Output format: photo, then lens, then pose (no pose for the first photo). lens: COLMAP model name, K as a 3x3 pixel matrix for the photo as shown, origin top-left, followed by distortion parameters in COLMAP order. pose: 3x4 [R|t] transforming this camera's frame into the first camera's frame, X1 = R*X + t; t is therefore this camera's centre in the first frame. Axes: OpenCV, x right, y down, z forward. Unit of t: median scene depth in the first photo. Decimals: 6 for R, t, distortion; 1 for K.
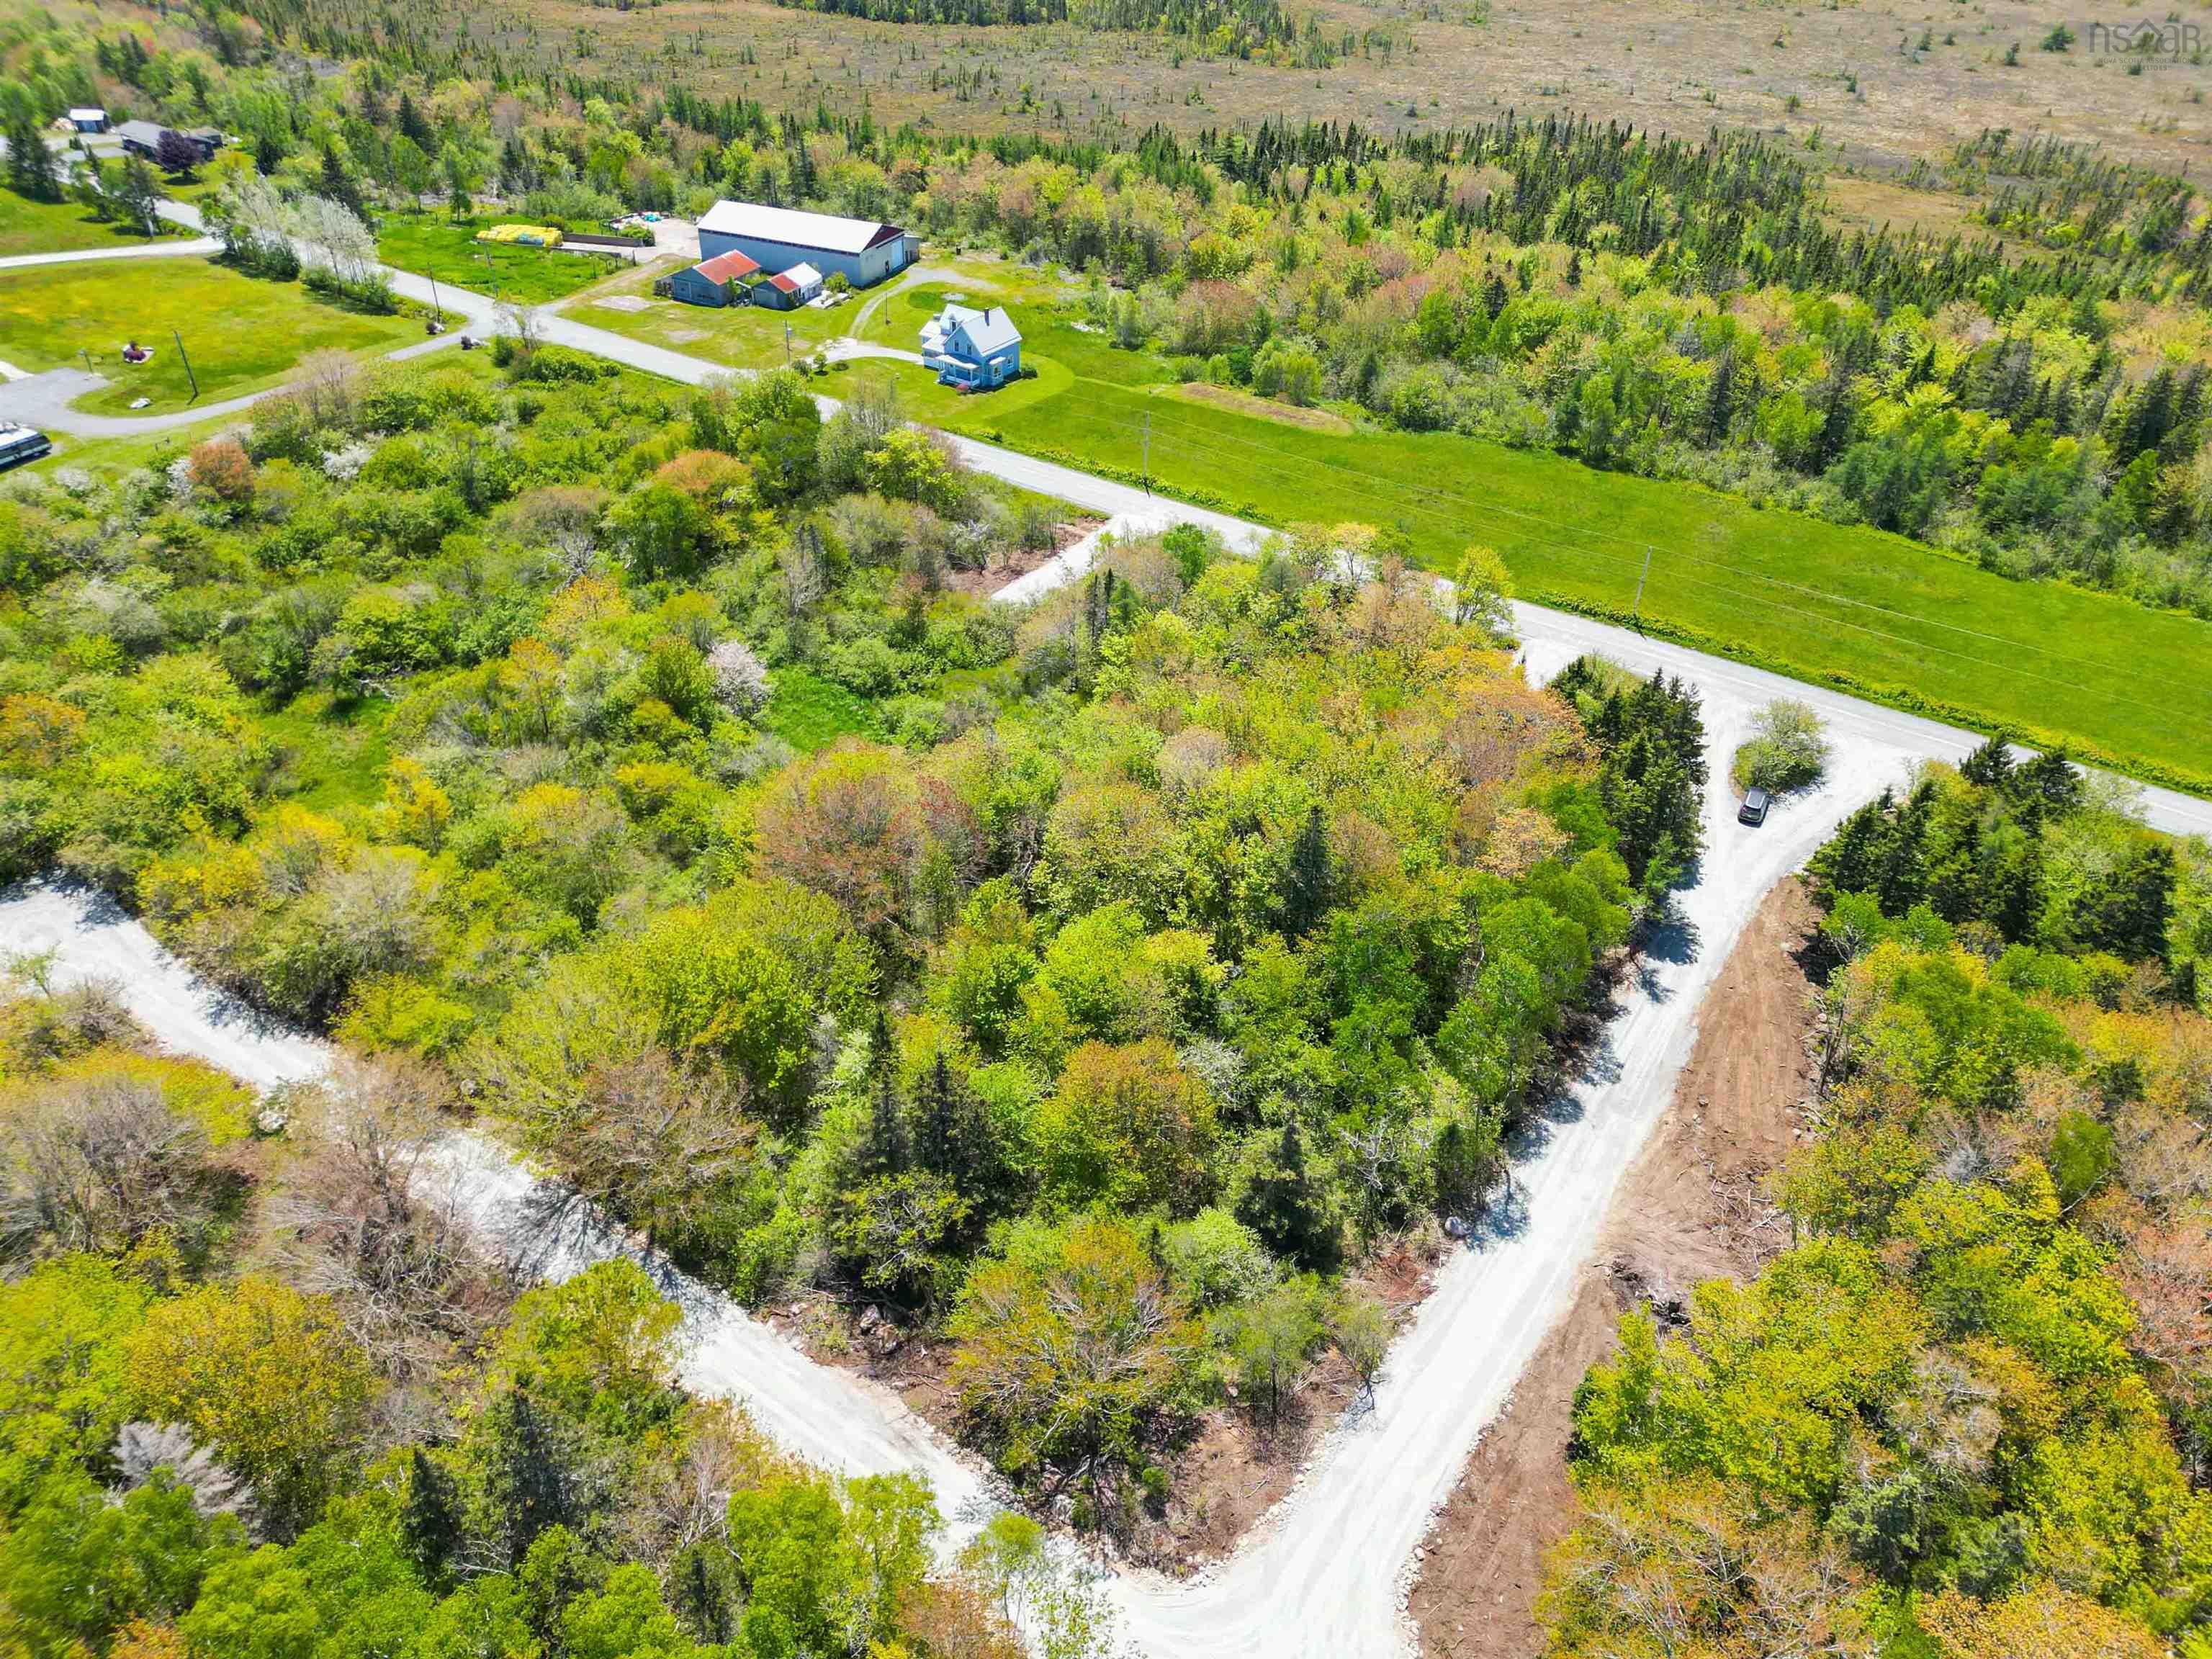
lens RADIAL K [[1579.0, 0, 1106.0], [0, 1579.0, 829.5], [0, 0, 1]] dist [-0.002484, -0.002501]
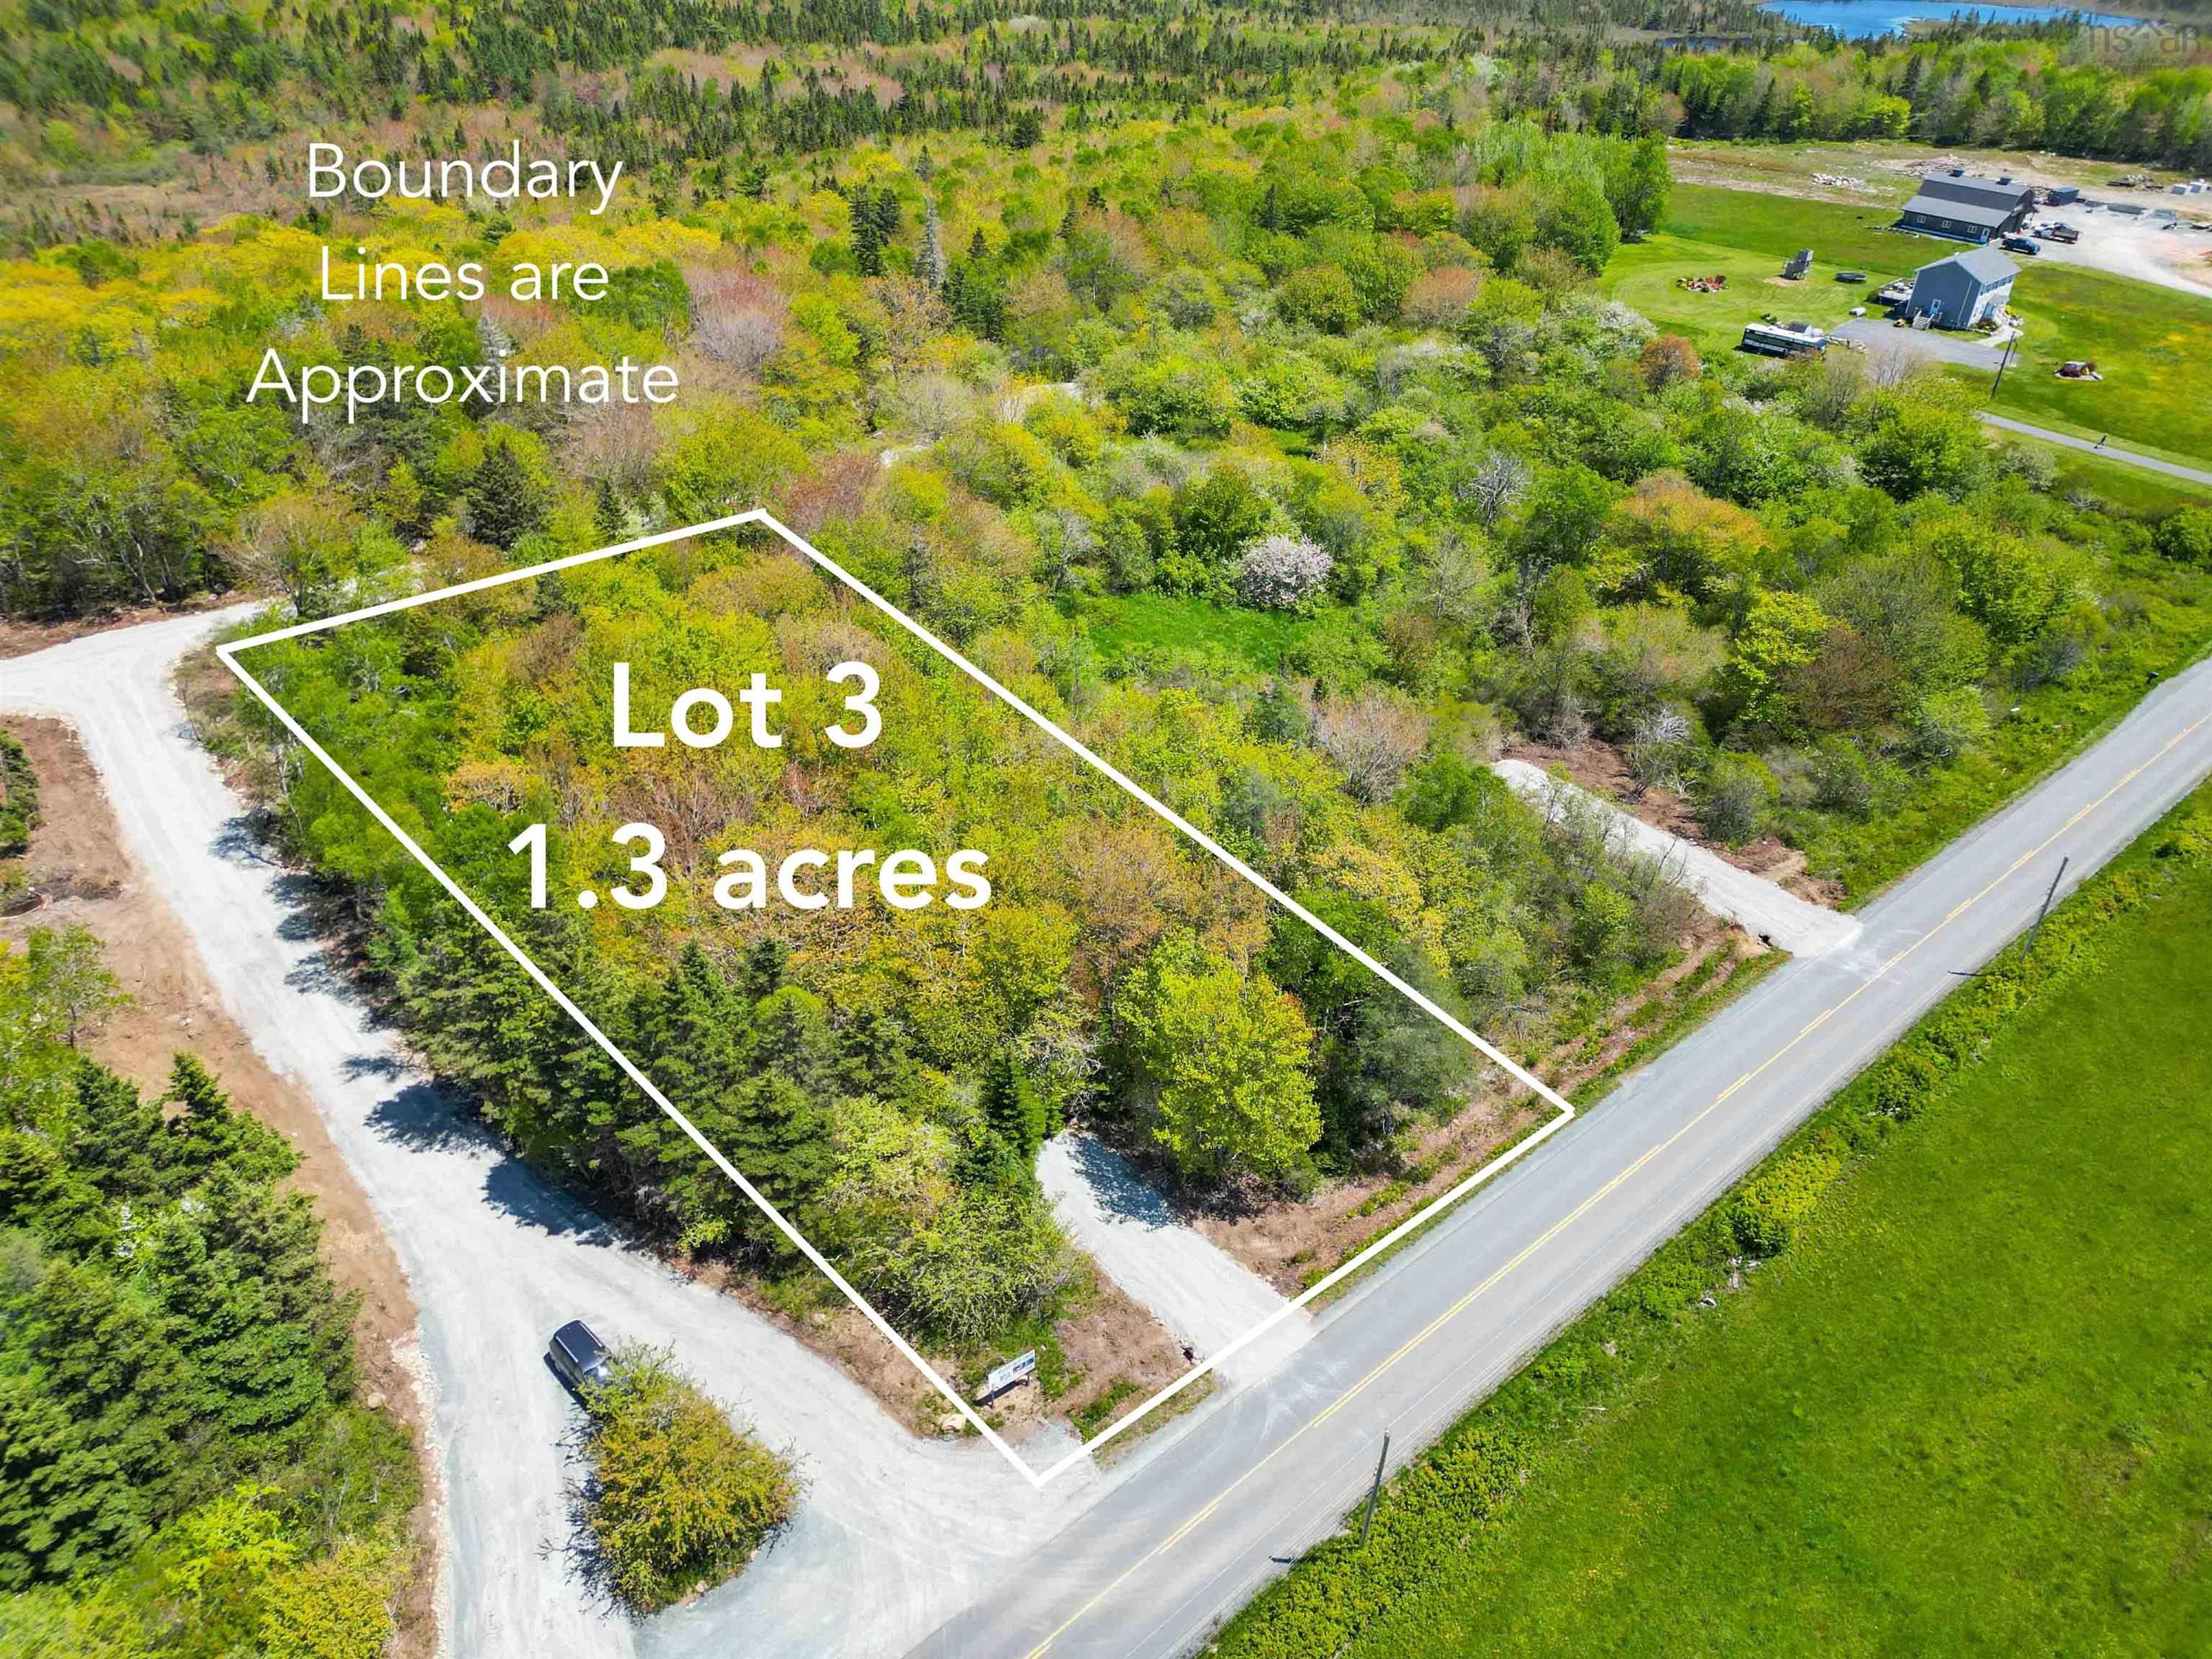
lens RADIAL K [[1579.0, 0, 1106.0], [0, 1579.0, 829.5], [0, 0, 1]] dist [-0.002484, -0.002501]
pose [[-0.269108, 0.496553, -0.825237, 0.797809], [-0.600897, 0.583055, 0.546781, -0.561434], [0.752665, 0.643025, 0.141473, 1.078252]]
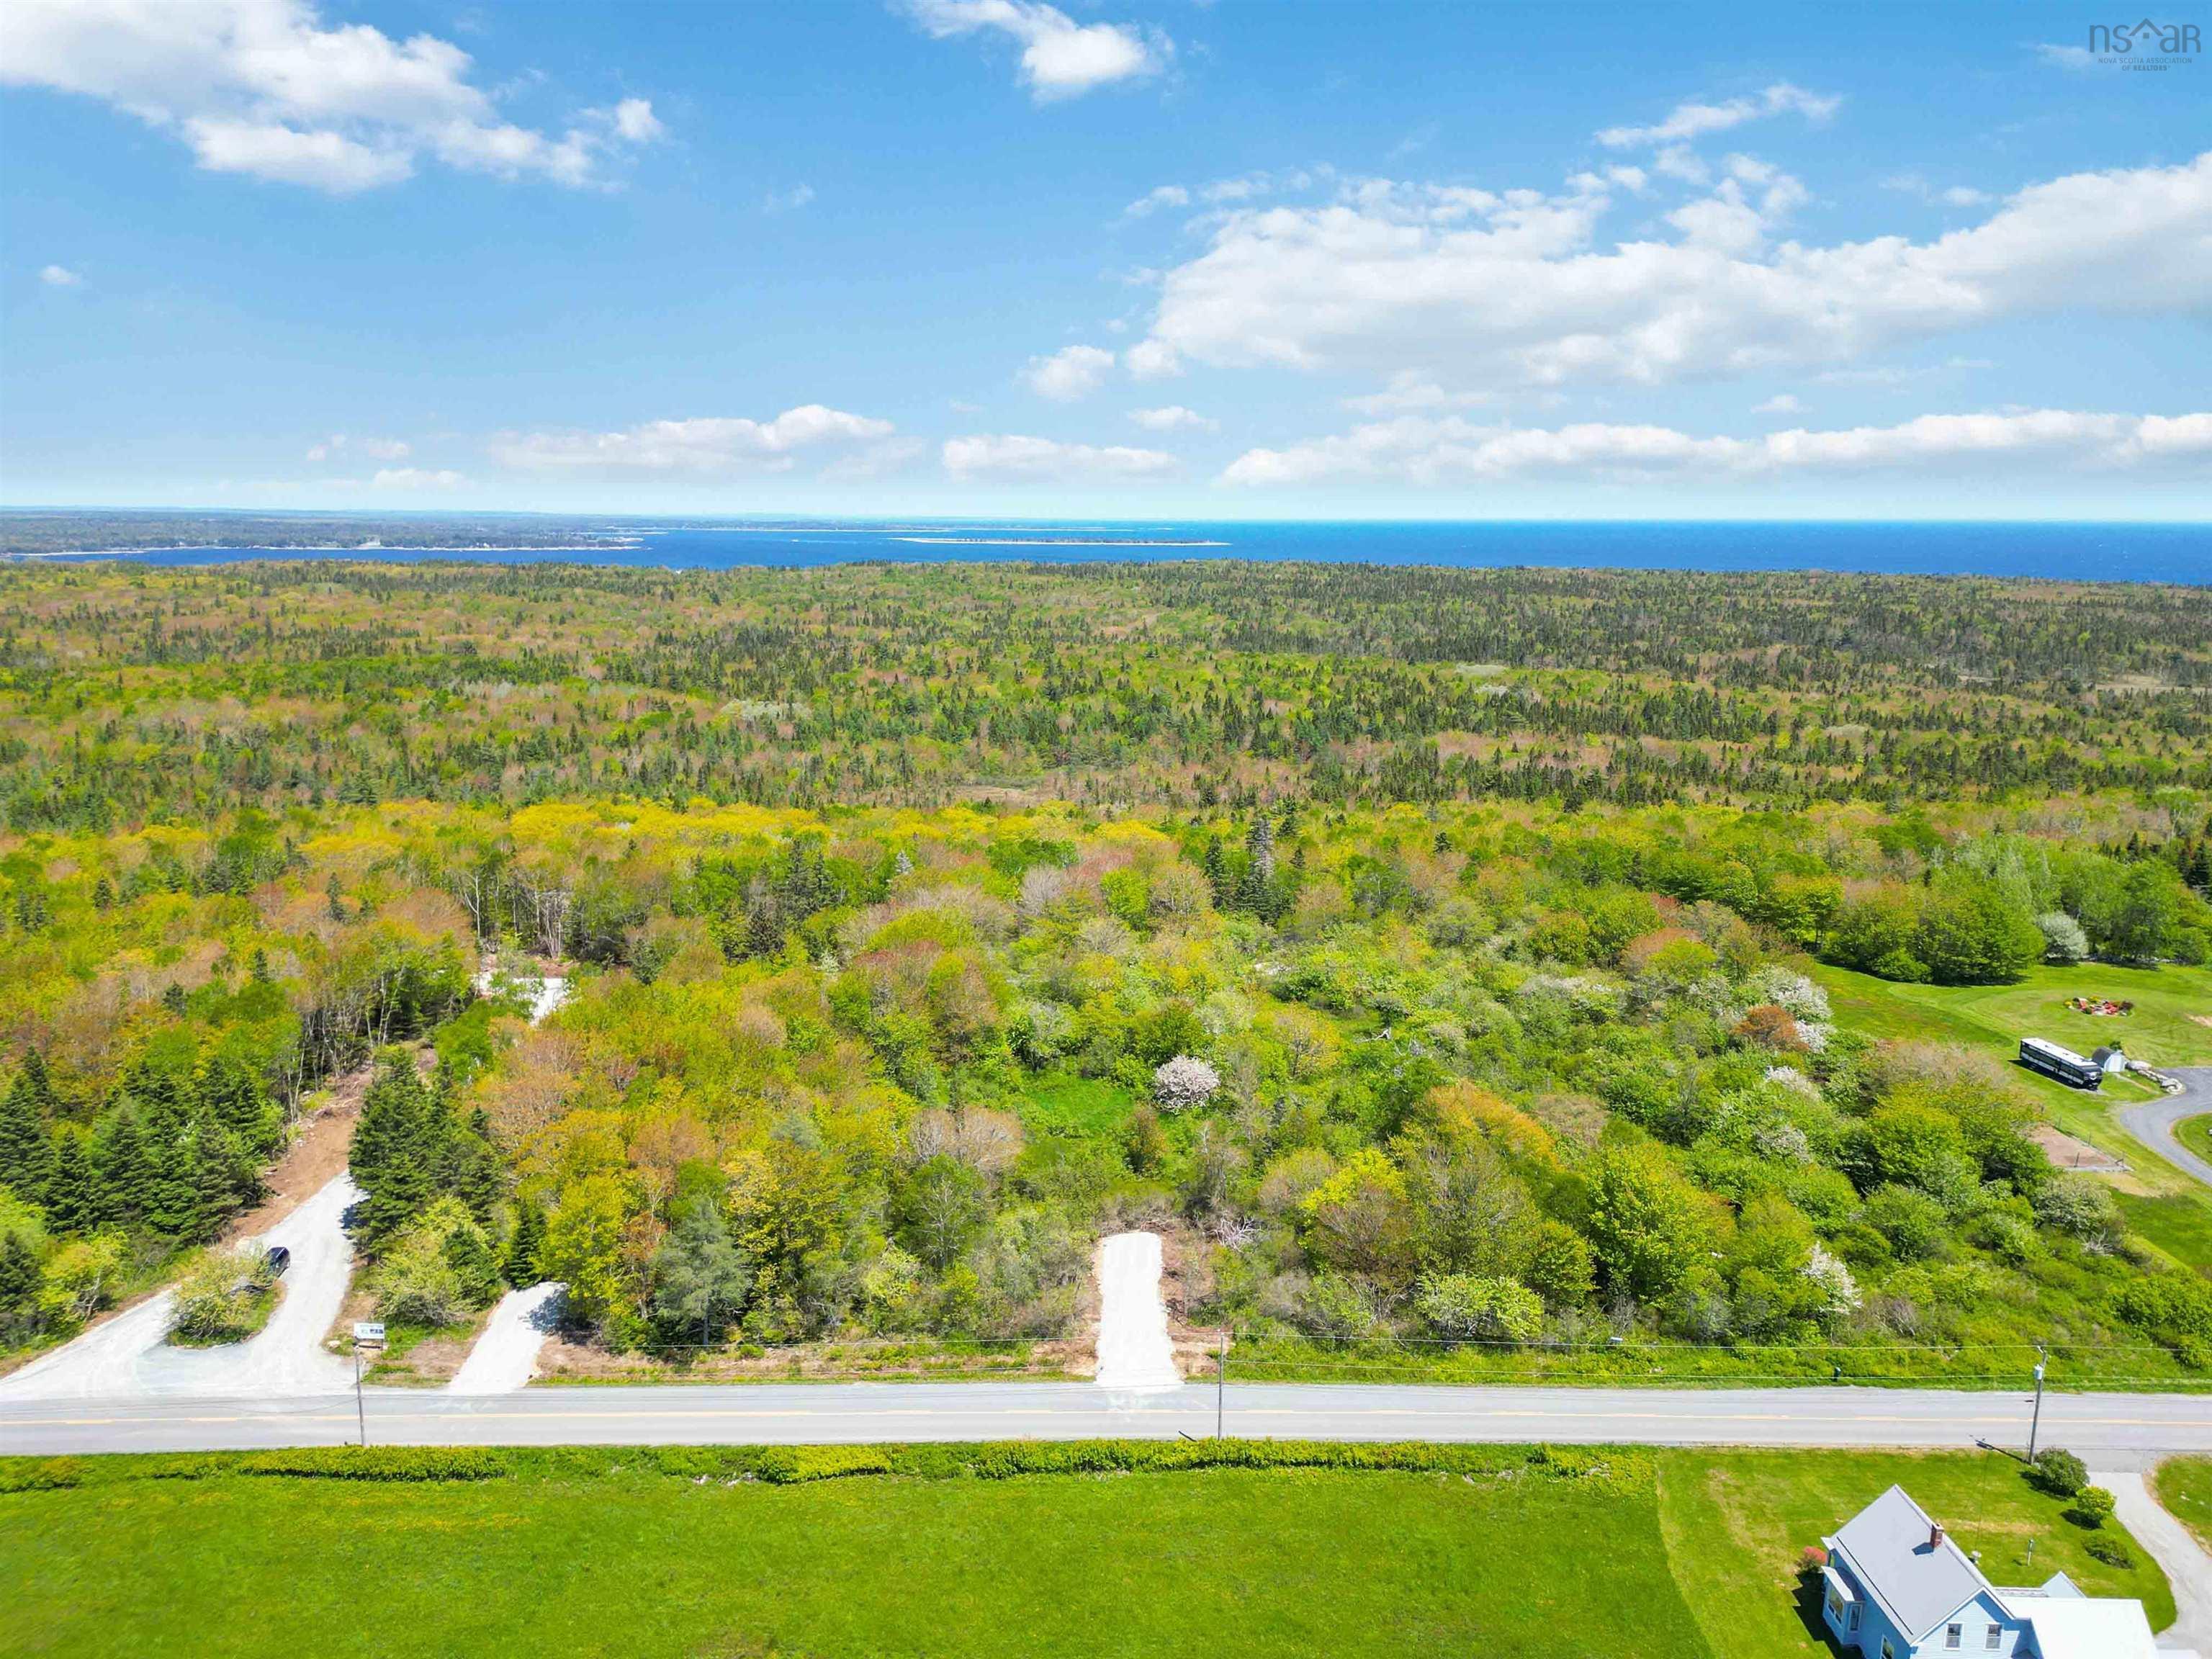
lens RADIAL K [[1579.0, 0, 1106.0], [0, 1579.0, 829.5], [0, 0, 1]] dist [-0.002484, -0.002501]
pose [[-0.825219, 0.081429, -0.558912, 0.587132], [-0.356202, 0.692926, 0.626876, -1.174338], [0.438331, 0.716396, -0.542811, 1.806629]]
